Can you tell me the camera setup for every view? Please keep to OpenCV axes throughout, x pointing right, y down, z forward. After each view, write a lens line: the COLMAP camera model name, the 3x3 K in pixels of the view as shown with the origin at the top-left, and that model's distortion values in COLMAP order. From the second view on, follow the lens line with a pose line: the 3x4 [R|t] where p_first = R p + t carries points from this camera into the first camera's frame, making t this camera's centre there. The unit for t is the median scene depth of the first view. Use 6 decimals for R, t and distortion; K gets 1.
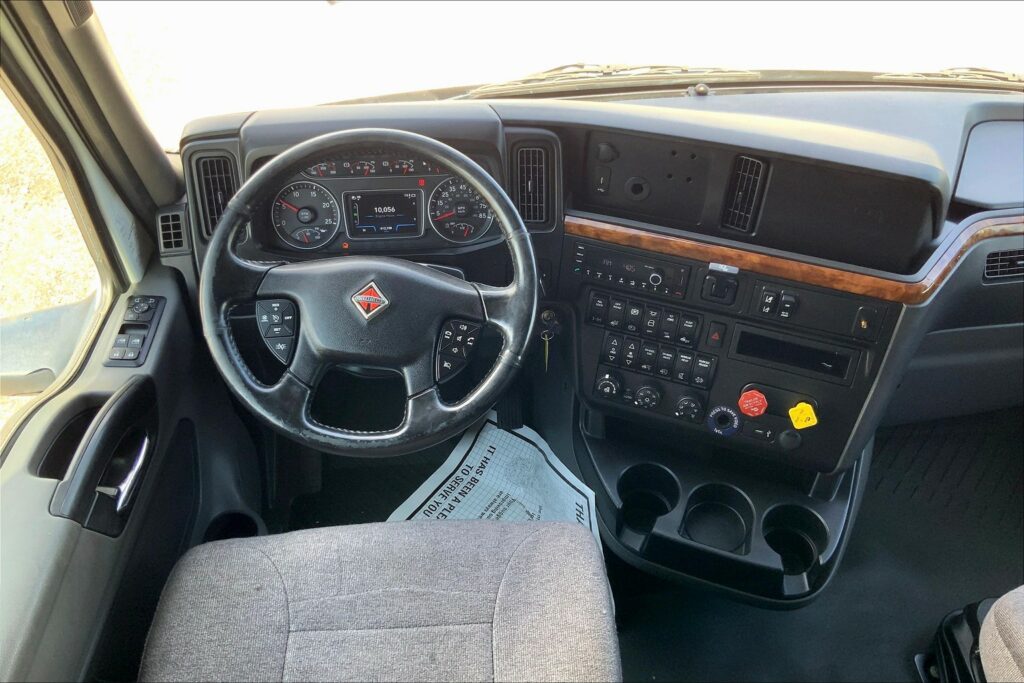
lens RADIAL K [[841.8, 0, 512.0], [0, 841.8, 341.5], [0, 0, 1]] dist [0.078230, -0.202048]
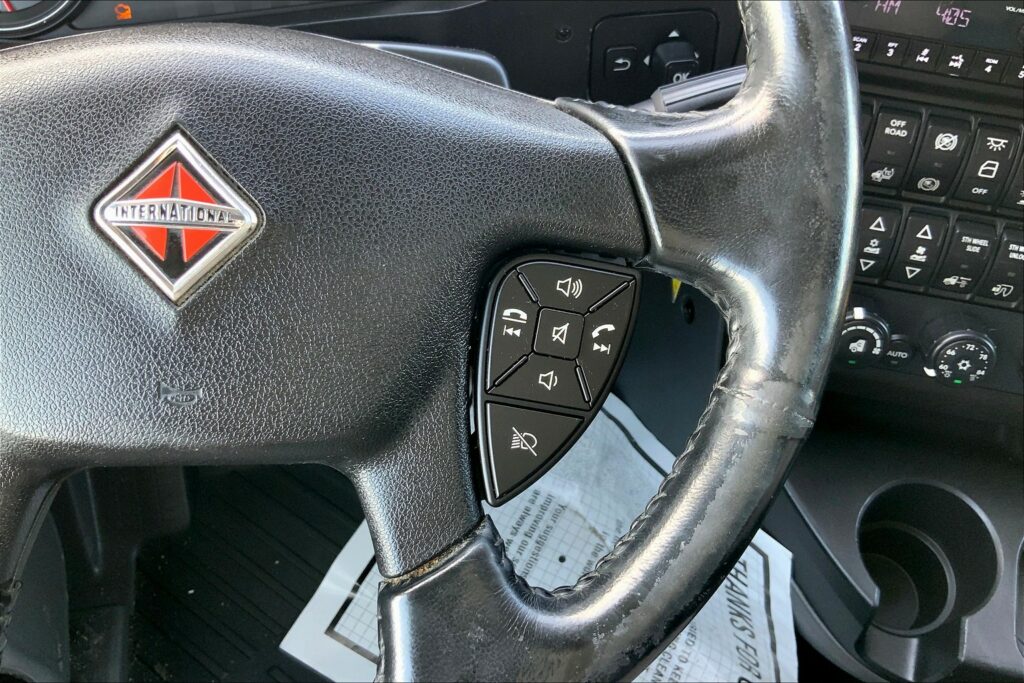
lens RADIAL K [[926.3, 0, 512.0], [0, 926.3, 341.5], [0, 0, 1]] dist [-0.004382, -0.009438]
pose [[0.992597, -0.096616, 0.073599, -0.080532], [0.078762, 0.973324, 0.215491, -0.051634], [-0.092456, -0.208099, 0.973728, 0.598962]]
